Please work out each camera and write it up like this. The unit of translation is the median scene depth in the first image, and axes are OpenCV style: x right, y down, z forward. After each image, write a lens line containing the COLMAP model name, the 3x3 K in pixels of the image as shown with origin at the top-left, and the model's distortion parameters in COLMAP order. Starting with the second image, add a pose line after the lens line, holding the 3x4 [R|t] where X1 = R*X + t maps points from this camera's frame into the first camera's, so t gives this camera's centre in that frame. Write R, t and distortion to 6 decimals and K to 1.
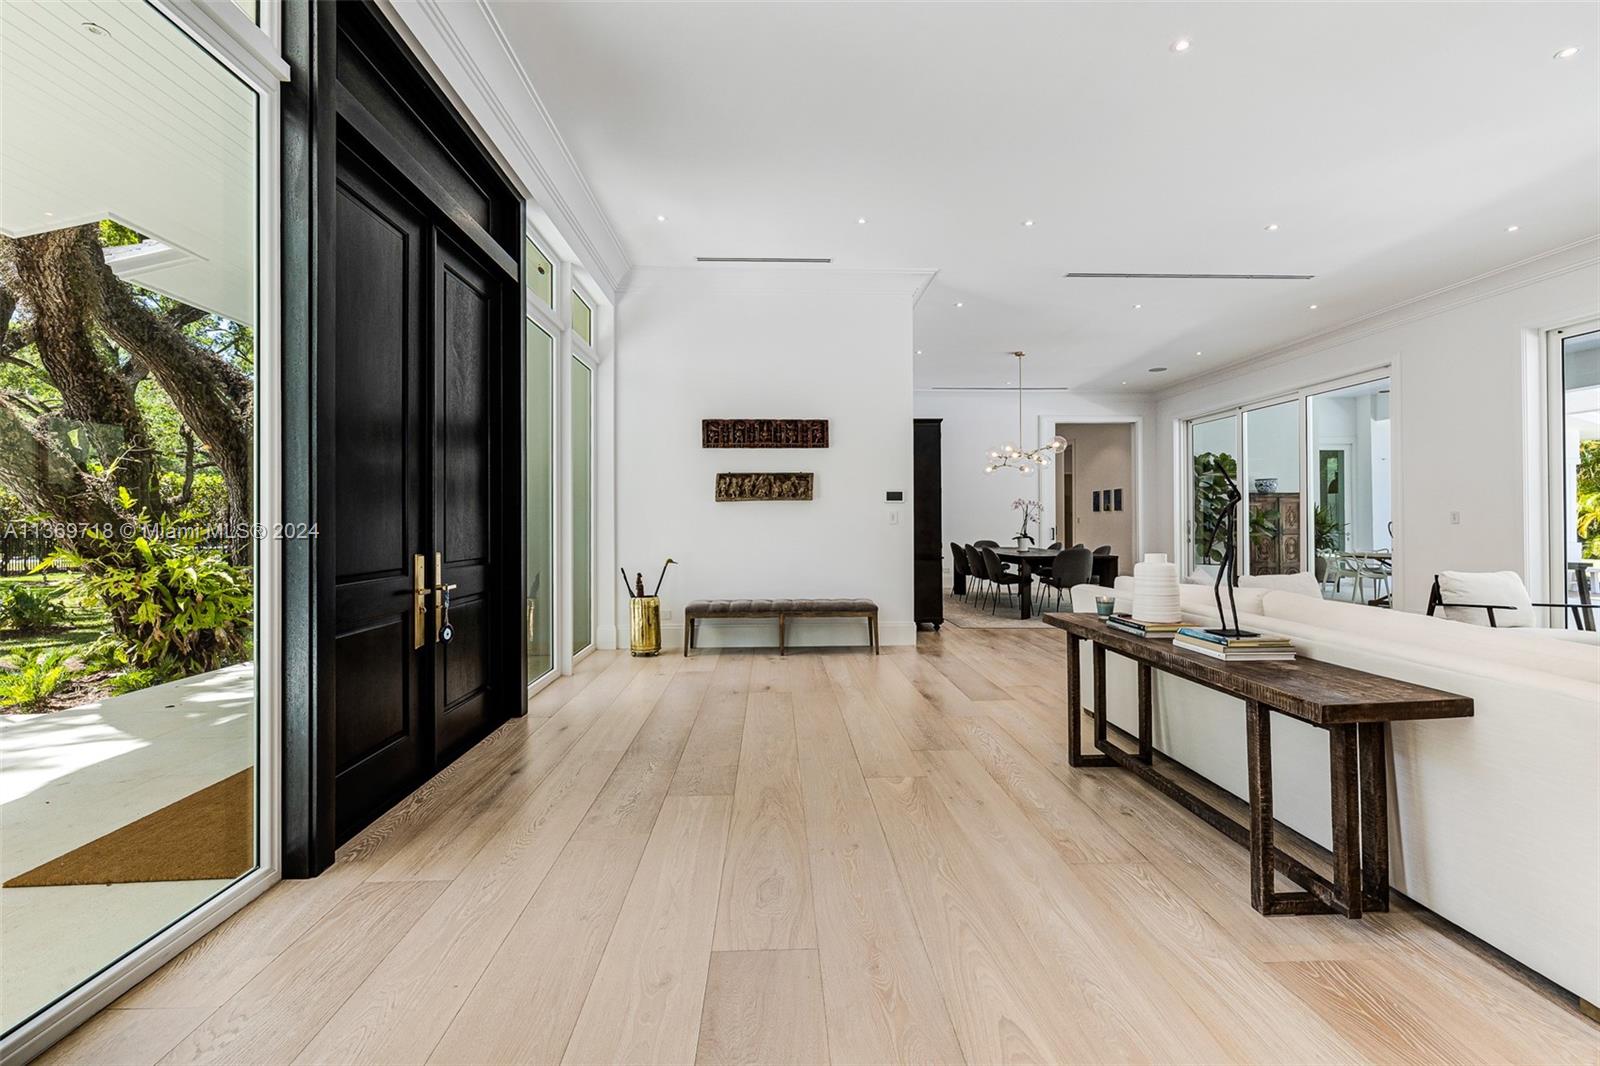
lens RADIAL K [[679.3, 0, 800.6], [0, 679.3, 519.2], [0, 0, 1]] dist [-0.000365, 0.000000]
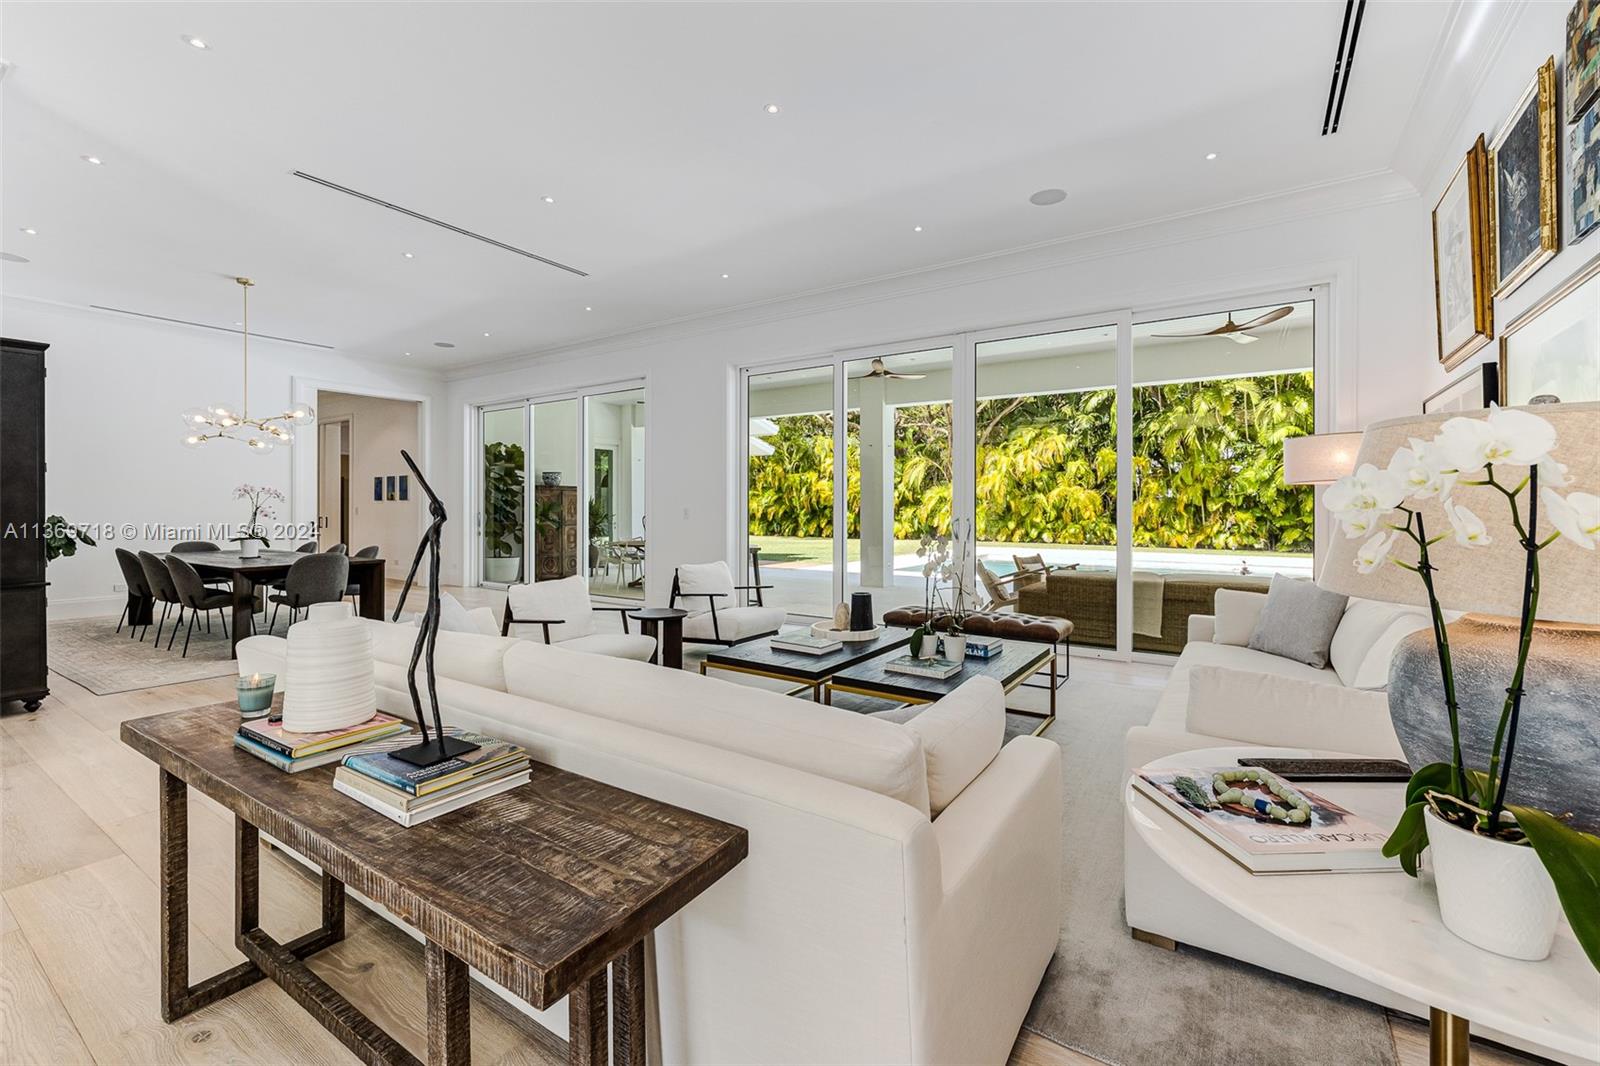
lens RADIAL K [[679.3, 0, 796.1], [0, 679.3, 503.1], [0, 0, 1]] dist [-0.000365, 0.000000]
pose [[0.591656, 0.010580, 0.806121, 0.077100], [-0.008051, 0.999942, -0.007214, -0.008534], [-0.806150, -0.002222, 0.591707, 0.091689]]
